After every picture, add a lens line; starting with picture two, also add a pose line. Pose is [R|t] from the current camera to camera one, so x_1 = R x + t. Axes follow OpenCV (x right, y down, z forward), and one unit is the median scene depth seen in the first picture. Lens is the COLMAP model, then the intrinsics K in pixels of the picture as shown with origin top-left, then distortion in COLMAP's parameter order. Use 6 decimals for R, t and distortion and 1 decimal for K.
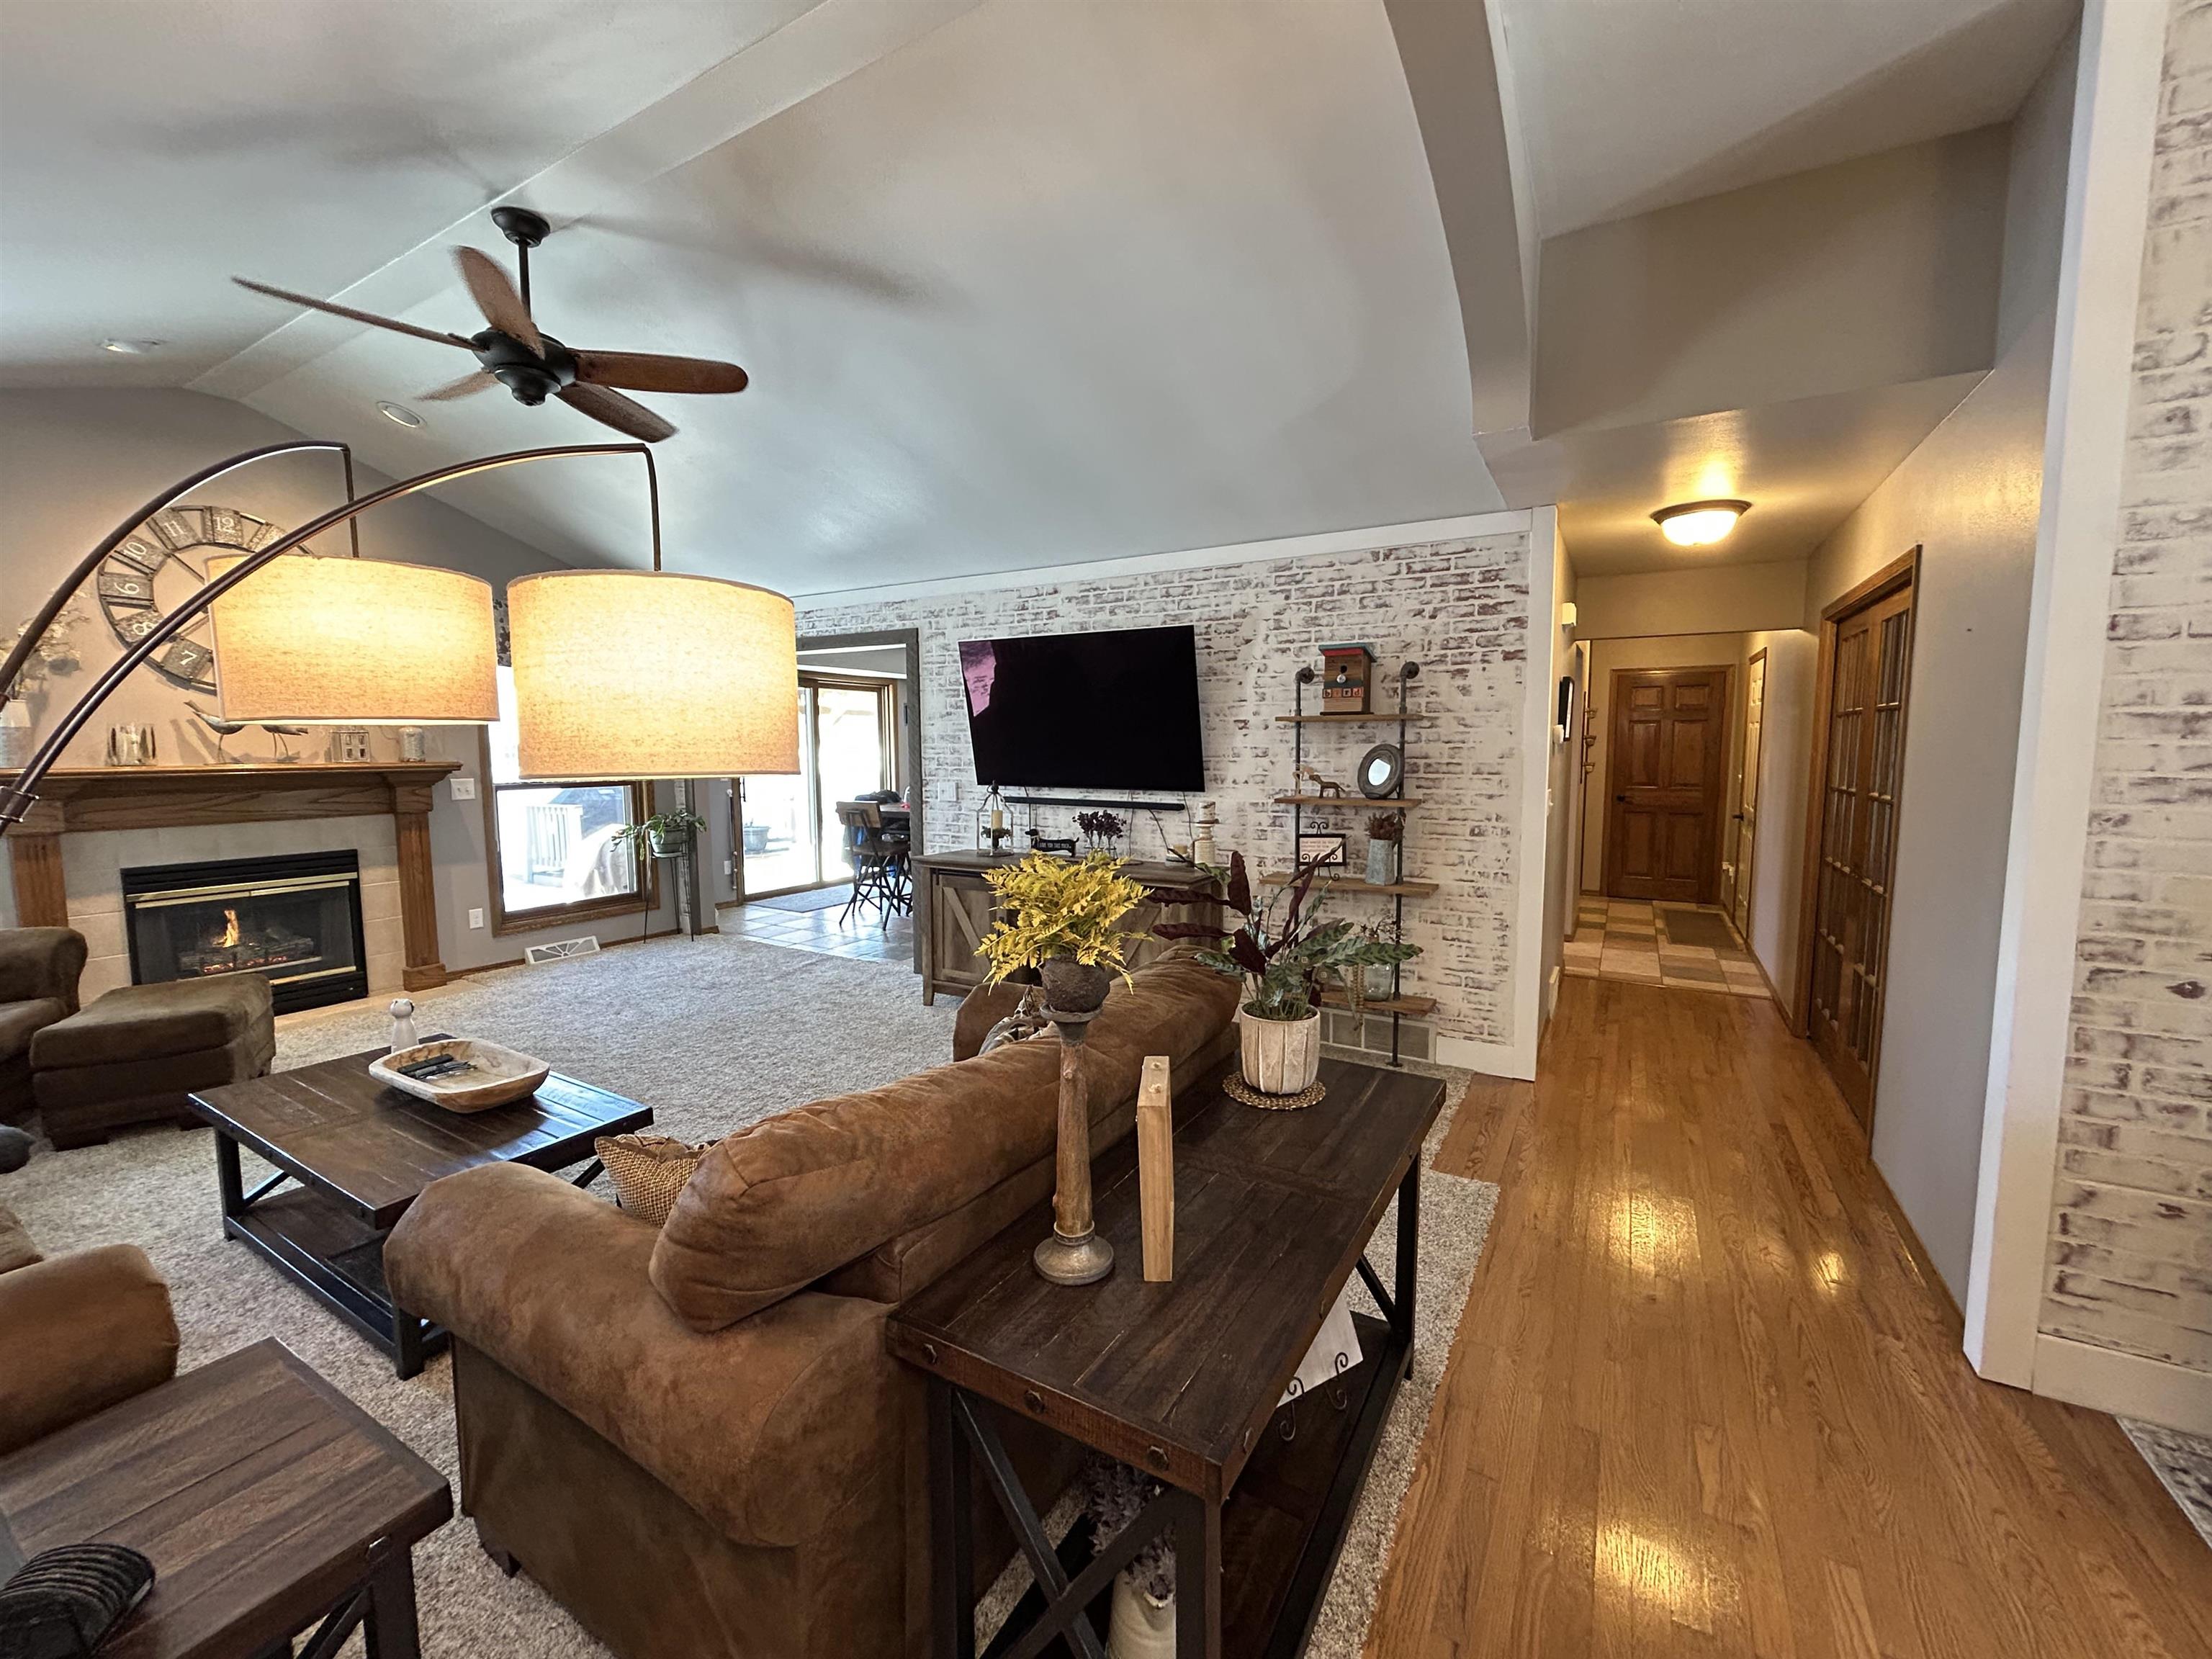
lens RADIAL K [[889.8, 0, 1120.1], [0, 889.8, 822.5], [0, 0, 1]] dist [-0.002100, 0.001323]
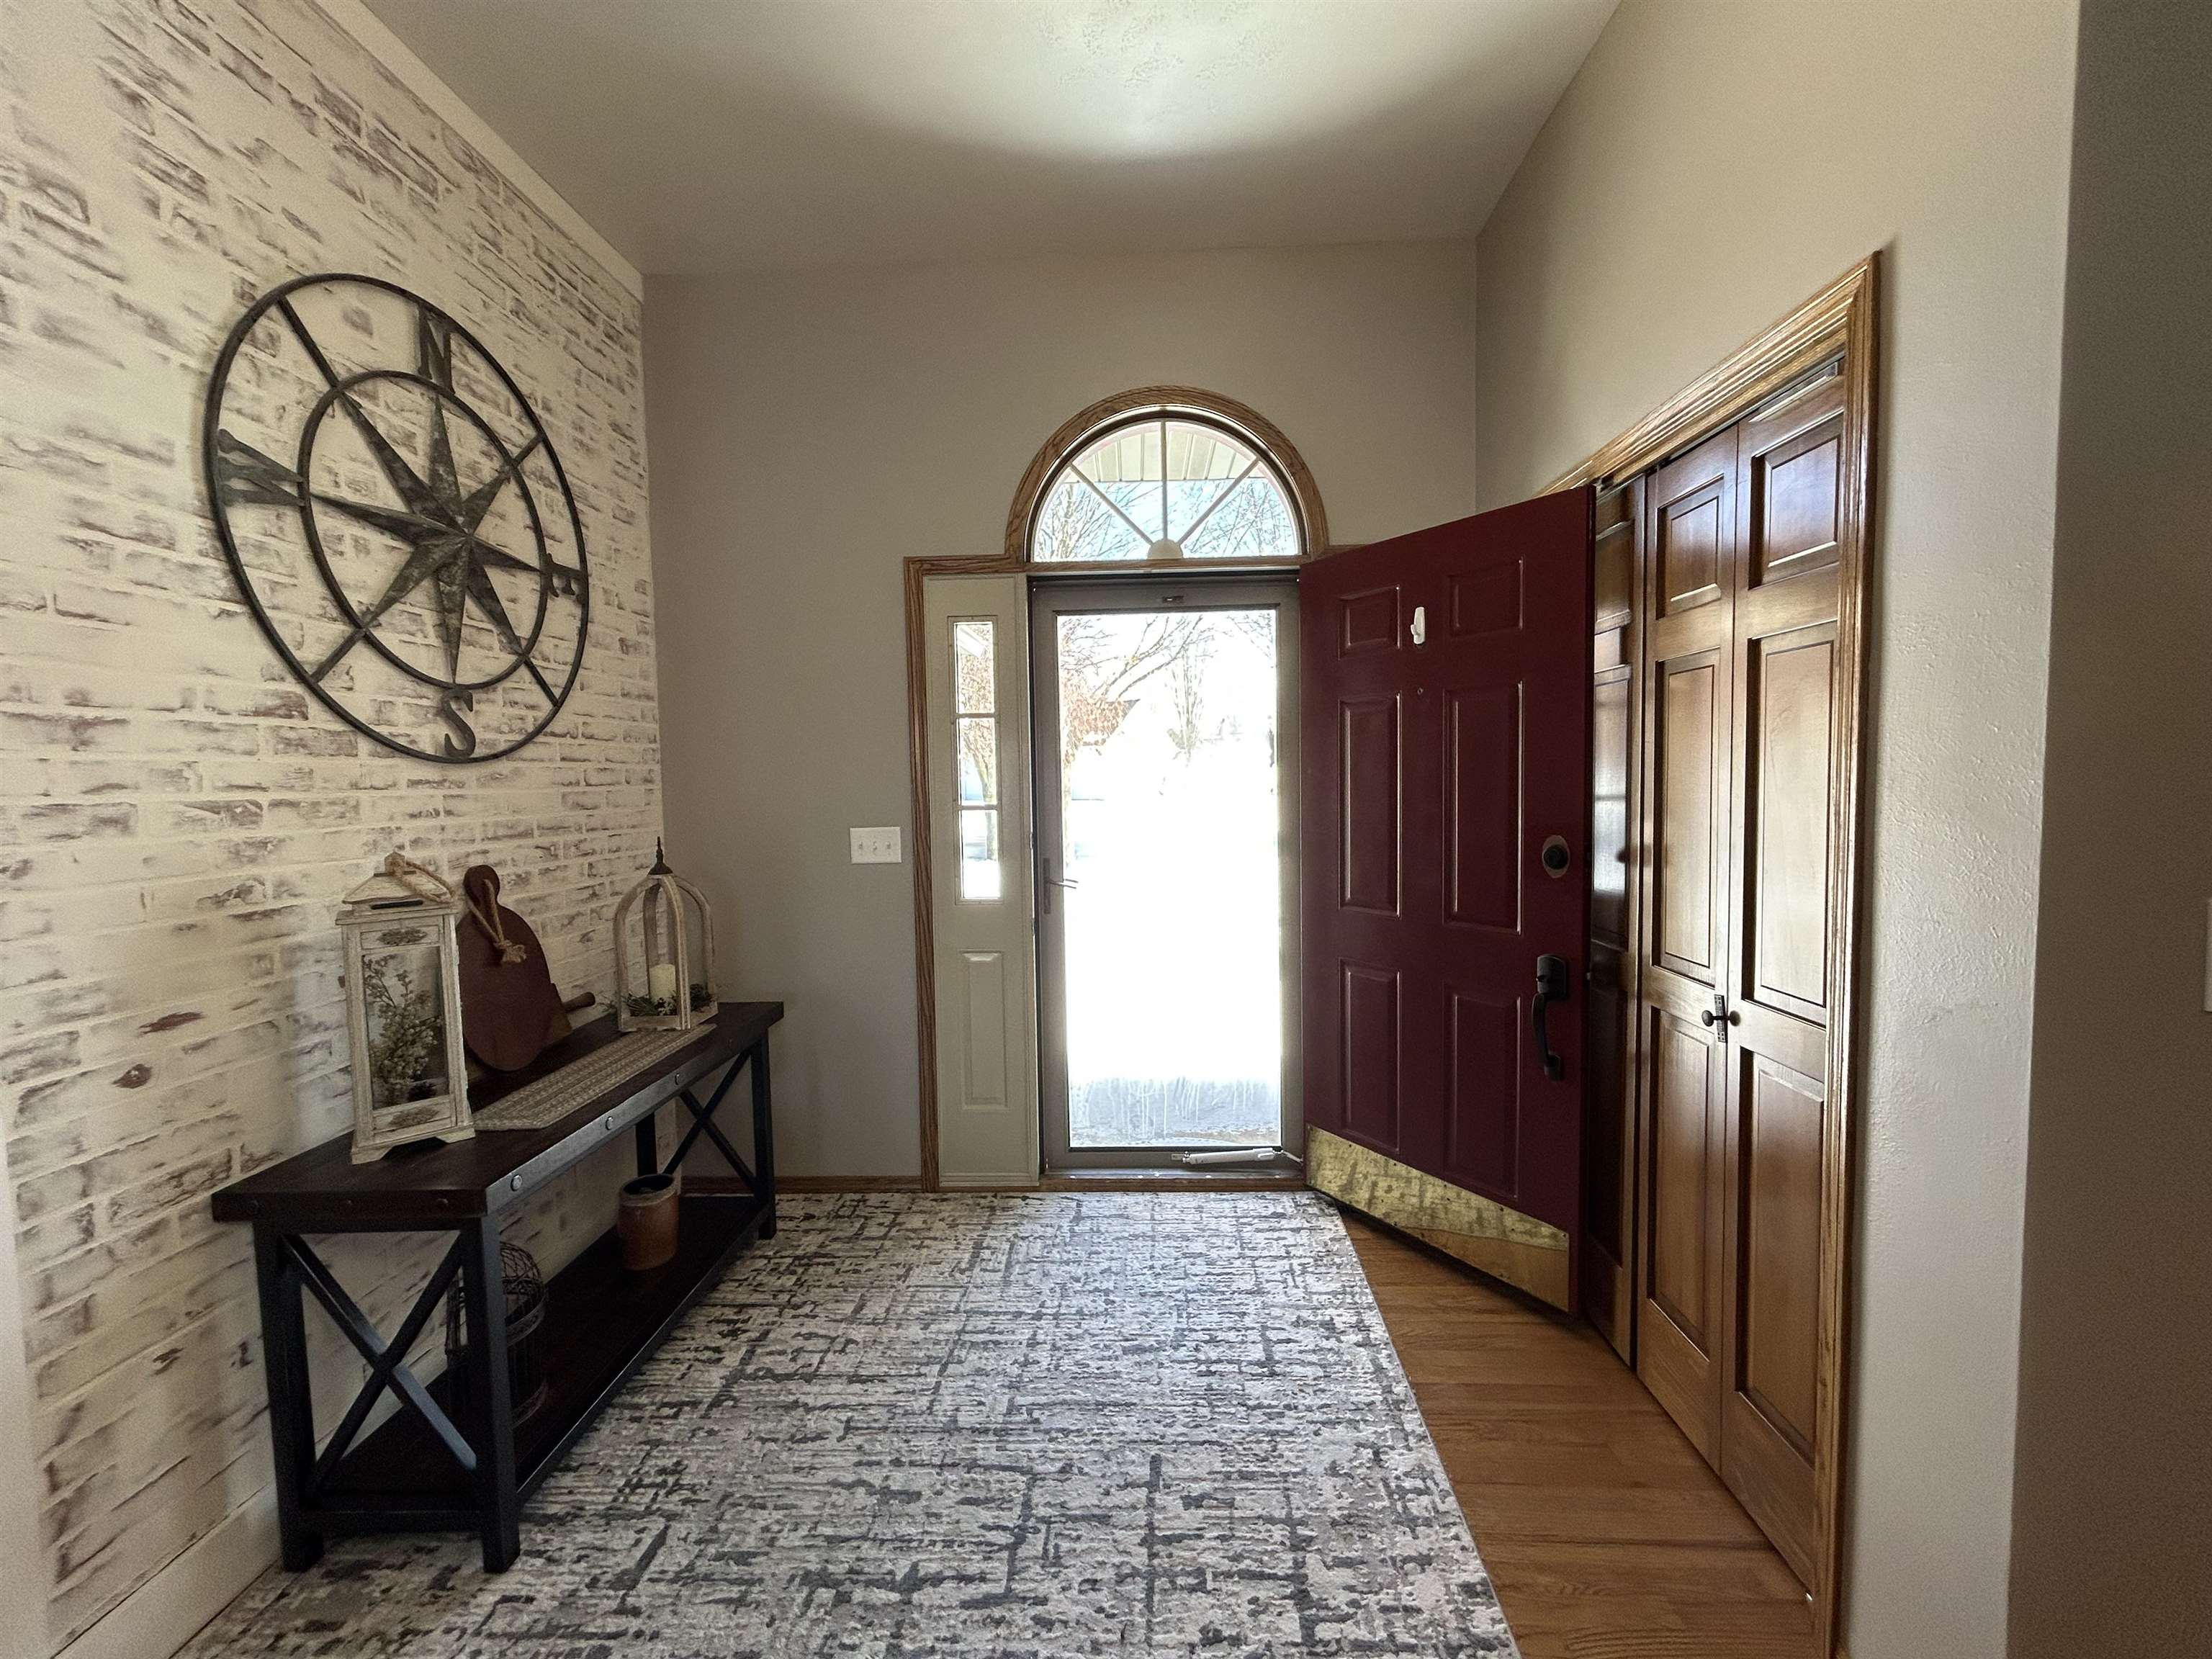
lens RADIAL K [[889.8, 0, 1120.2], [0, 889.8, 827.0], [0, 0, 1]] dist [-0.002100, 0.001323]
pose [[-0.475892, -0.040277, 0.878581, 0.053380], [0.100632, 0.989897, 0.099888, -0.007715], [-0.873728, 0.135949, -0.467030, 0.252330]]
